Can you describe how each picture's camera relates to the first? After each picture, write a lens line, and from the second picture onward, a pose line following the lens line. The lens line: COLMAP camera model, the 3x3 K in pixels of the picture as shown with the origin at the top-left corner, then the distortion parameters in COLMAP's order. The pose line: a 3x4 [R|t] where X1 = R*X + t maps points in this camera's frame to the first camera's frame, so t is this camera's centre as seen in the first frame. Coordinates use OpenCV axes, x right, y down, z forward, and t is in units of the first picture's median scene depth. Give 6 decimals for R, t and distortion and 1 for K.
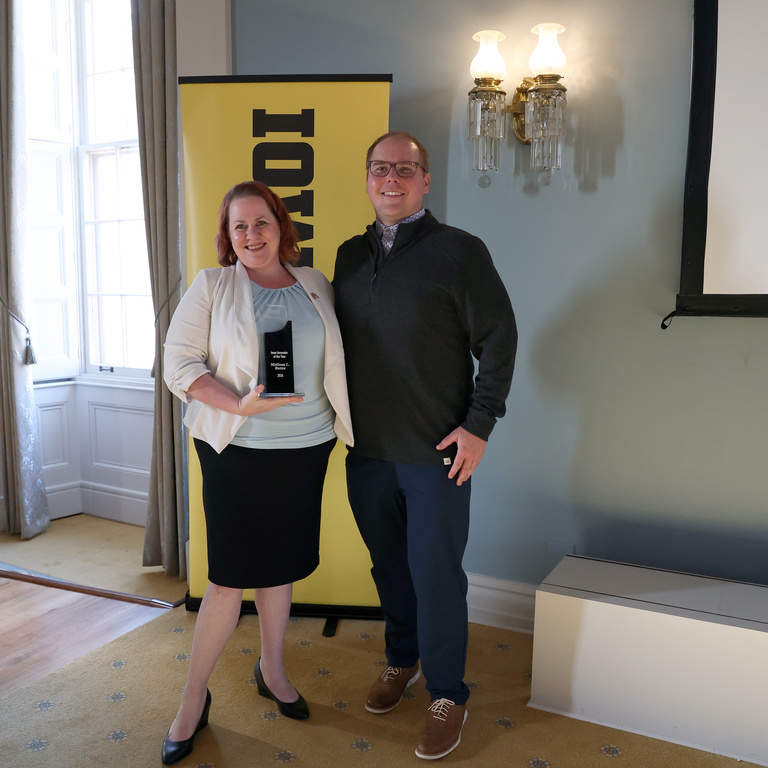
lens RADIAL K [[800.1, 0, 384.0], [0, 800.1, 384.0], [0, 0, 1]] dist [-0.089382, 0.060142]
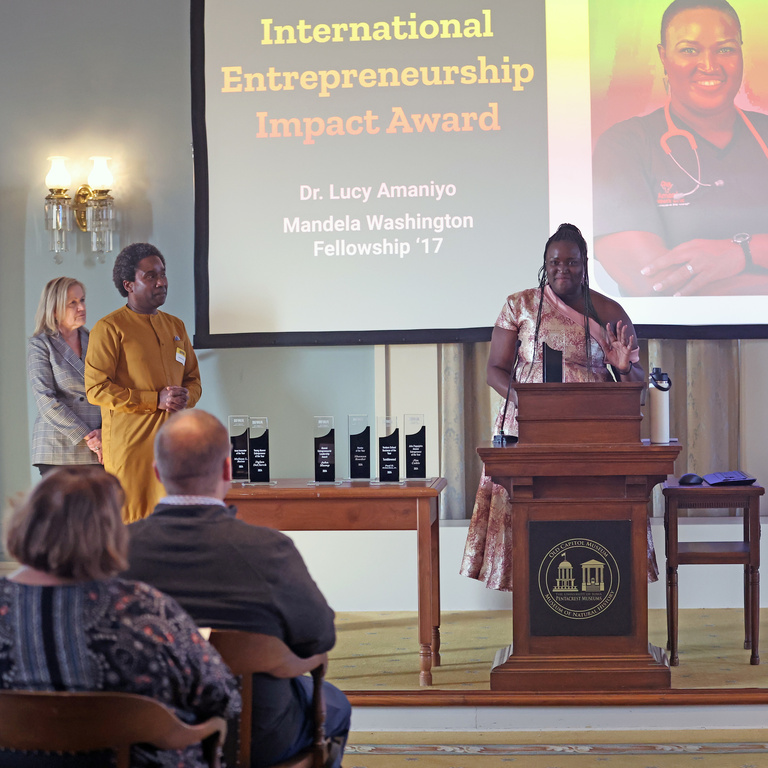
lens RADIAL K [[2002.9, 0, 384.0], [0, 2002.9, 384.0], [0, 0, 1]] dist [-0.322350, 0.650414]
pose [[0.914544, -0.040317, 0.402472, -0.732318], [0.075092, 0.994646, -0.070994, 0.242289], [-0.397455, 0.095150, 0.912675, -2.294377]]
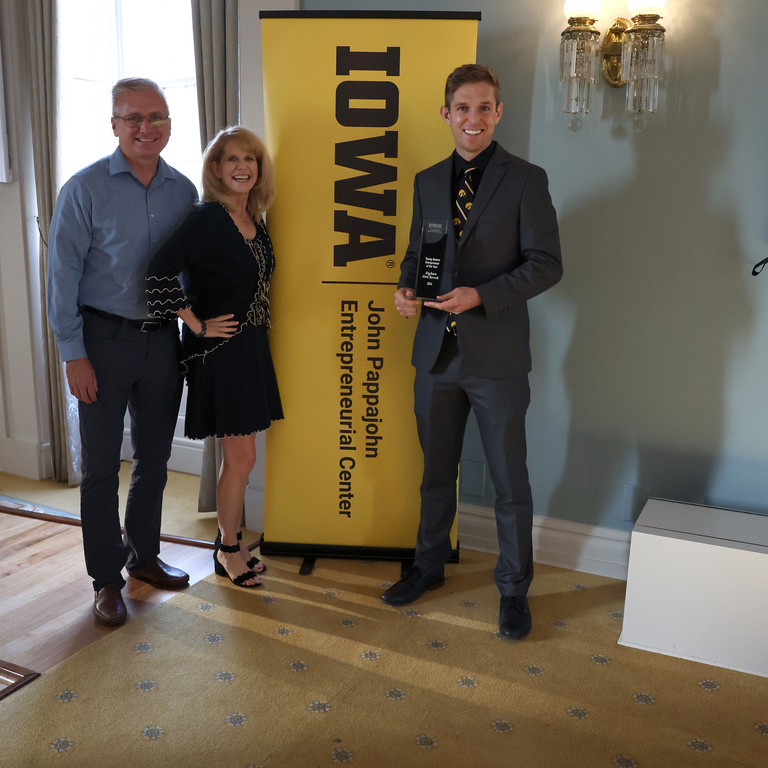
lens RADIAL K [[797.9, 0, 382.5], [0, 797.9, 388.1], [0, 0, 1]] dist [-0.108261, 0.094048]
pose [[0.999822, 0.002355, 0.018740, -0.125960], [-0.003609, 0.997736, 0.067151, 0.007645], [-0.018540, -0.067207, 0.997567, 0.007081]]
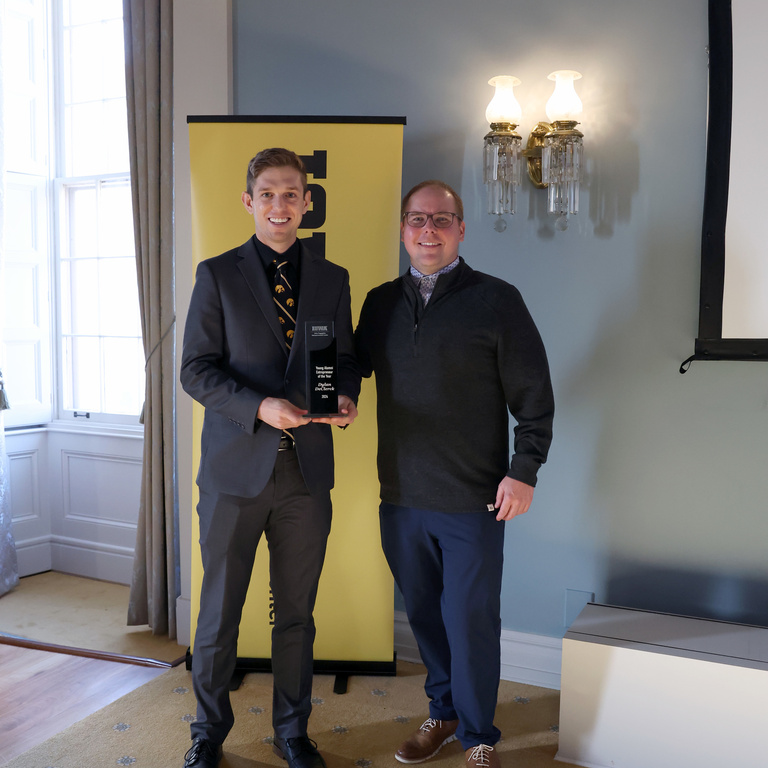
lens RADIAL K [[869.6, 0, 384.8], [0, 869.6, 385.9], [0, 0, 1]] dist [-0.074388, 0.063589]
pose [[0.998854, -0.002232, 0.047813, -0.067568], [0.004604, 0.998760, -0.049563, -0.001100], [-0.047643, 0.049727, 0.997626, -0.062101]]
